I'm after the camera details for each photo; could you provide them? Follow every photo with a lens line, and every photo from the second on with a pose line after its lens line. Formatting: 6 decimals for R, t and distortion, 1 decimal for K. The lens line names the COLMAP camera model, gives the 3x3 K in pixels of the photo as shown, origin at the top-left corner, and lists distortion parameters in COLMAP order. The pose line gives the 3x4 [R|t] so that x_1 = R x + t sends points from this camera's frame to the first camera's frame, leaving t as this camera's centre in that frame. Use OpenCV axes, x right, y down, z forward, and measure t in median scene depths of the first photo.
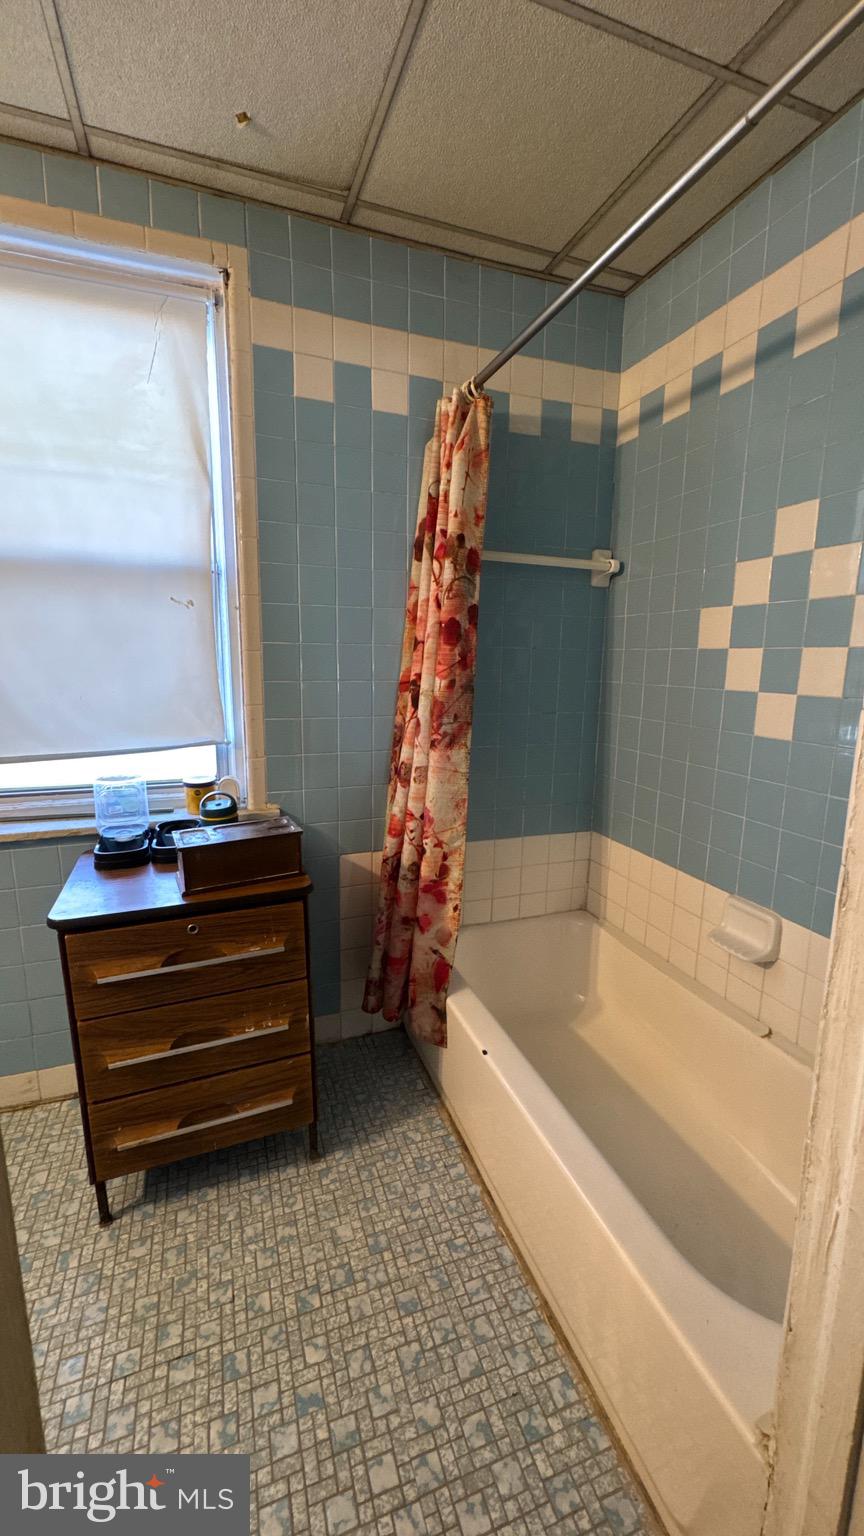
lens RADIAL K [[613.5, 0, 432.6], [0, 613.5, 769.4], [0, 0, 1]] dist [-0.000849, 0.000645]
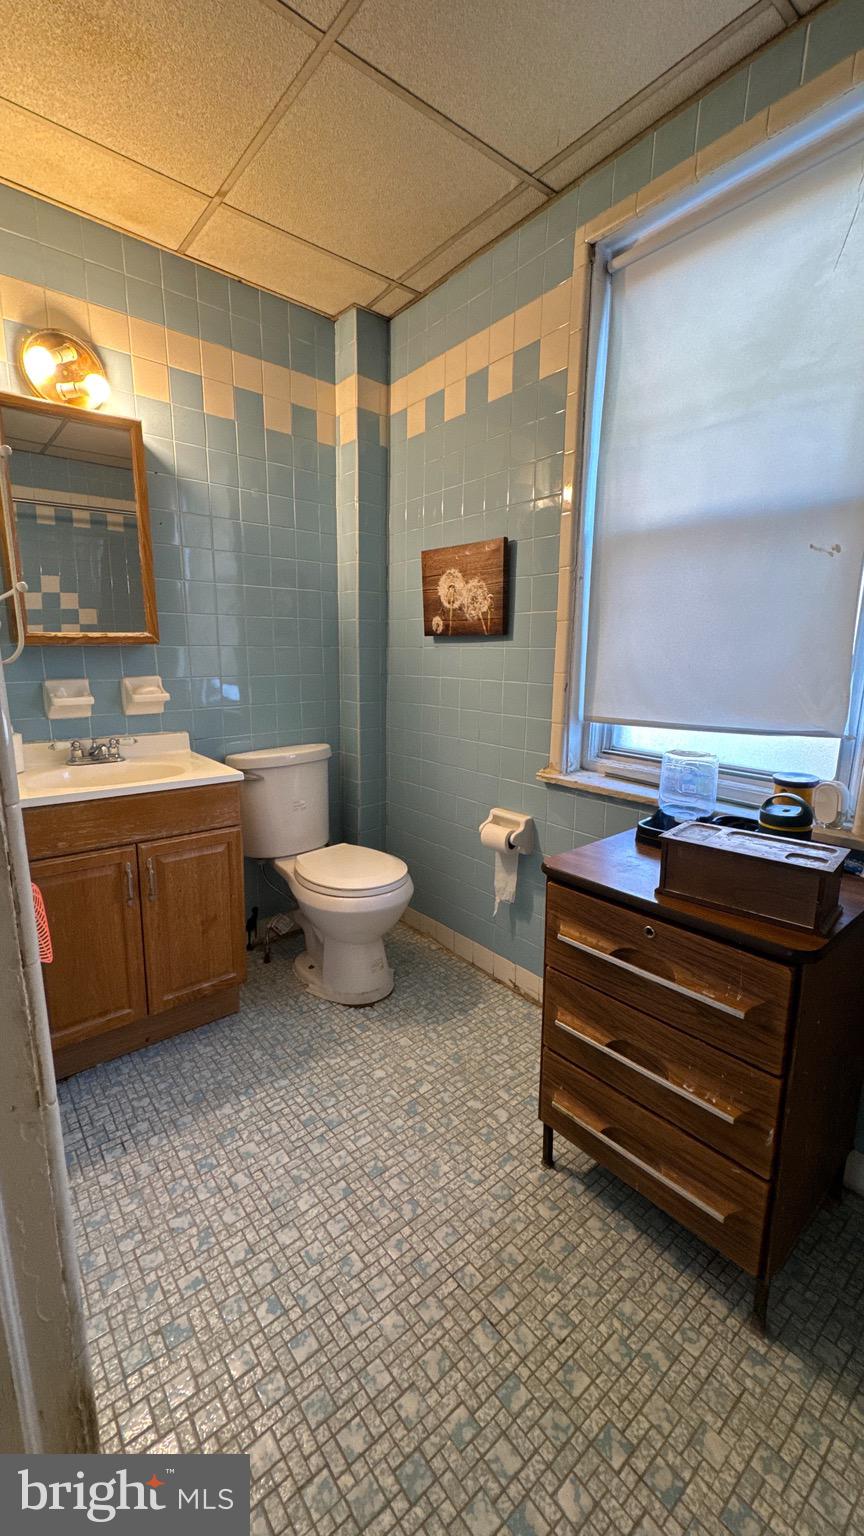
lens RADIAL K [[613.5, 0, 428.9], [0, 613.5, 766.4], [0, 0, 1]] dist [-0.000849, 0.000645]
pose [[0.321869, 0.179602, -0.929593, 0.252517], [-0.170970, 0.976727, 0.129510, -0.022941], [0.931220, 0.117247, 0.345084, 0.373985]]
